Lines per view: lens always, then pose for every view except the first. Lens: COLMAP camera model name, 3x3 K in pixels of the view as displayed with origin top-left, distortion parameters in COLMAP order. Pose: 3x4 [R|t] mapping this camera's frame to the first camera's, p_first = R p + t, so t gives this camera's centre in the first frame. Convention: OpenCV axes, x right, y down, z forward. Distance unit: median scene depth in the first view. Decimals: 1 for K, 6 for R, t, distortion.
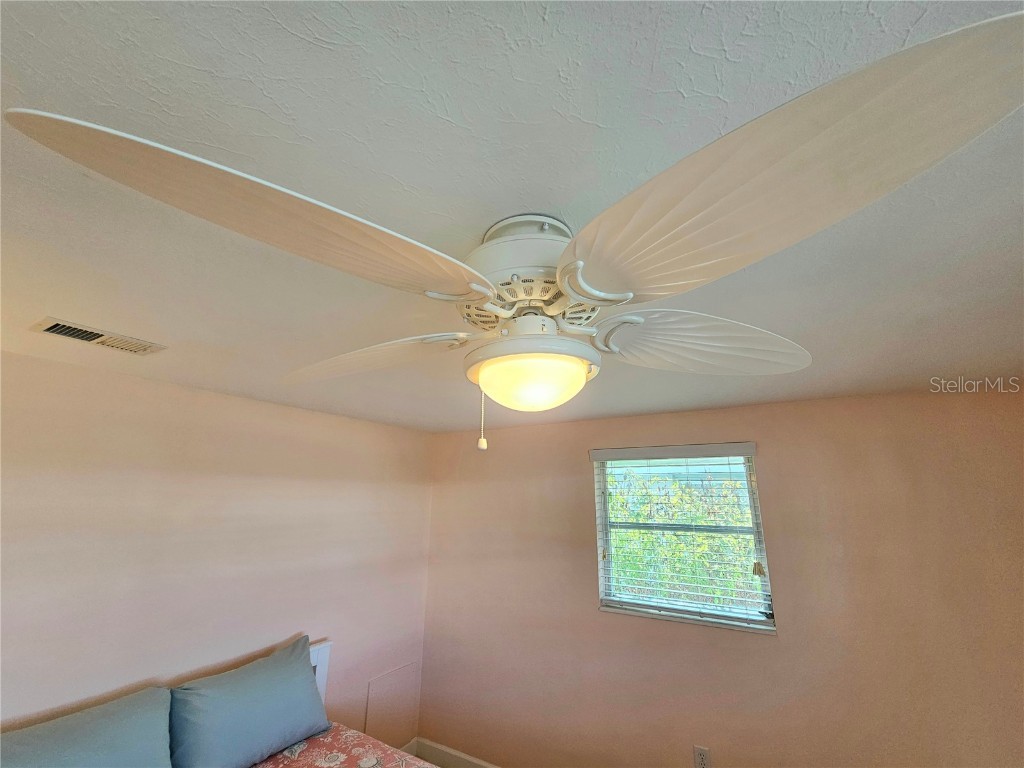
lens RADIAL K [[443.8, 0, 515.1], [0, 443.8, 383.7], [0, 0, 1]] dist [0.000284, -0.000251]
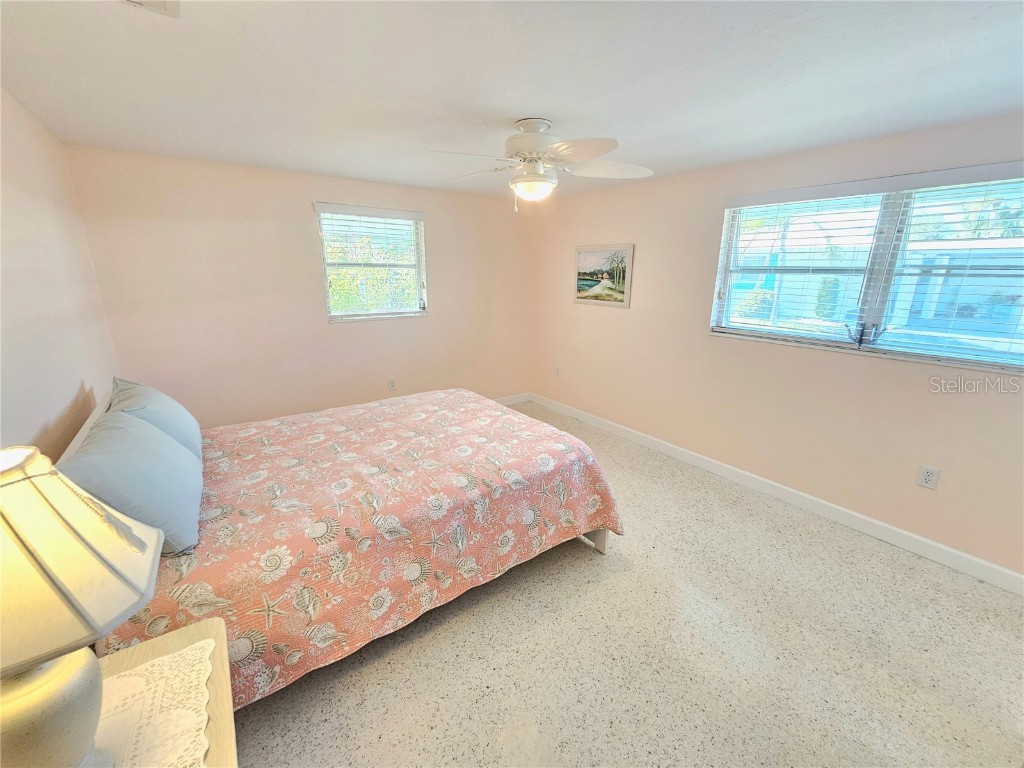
lens RADIAL K [[443.8, 0, 515.1], [0, 443.8, 383.7], [0, 0, 1]] dist [0.000284, -0.000251]
pose [[0.388999, -0.232857, 0.891324, -1.021594], [-0.234467, 0.910641, 0.340231, 0.072894], [-0.890901, -0.341336, 0.299641, -0.035767]]
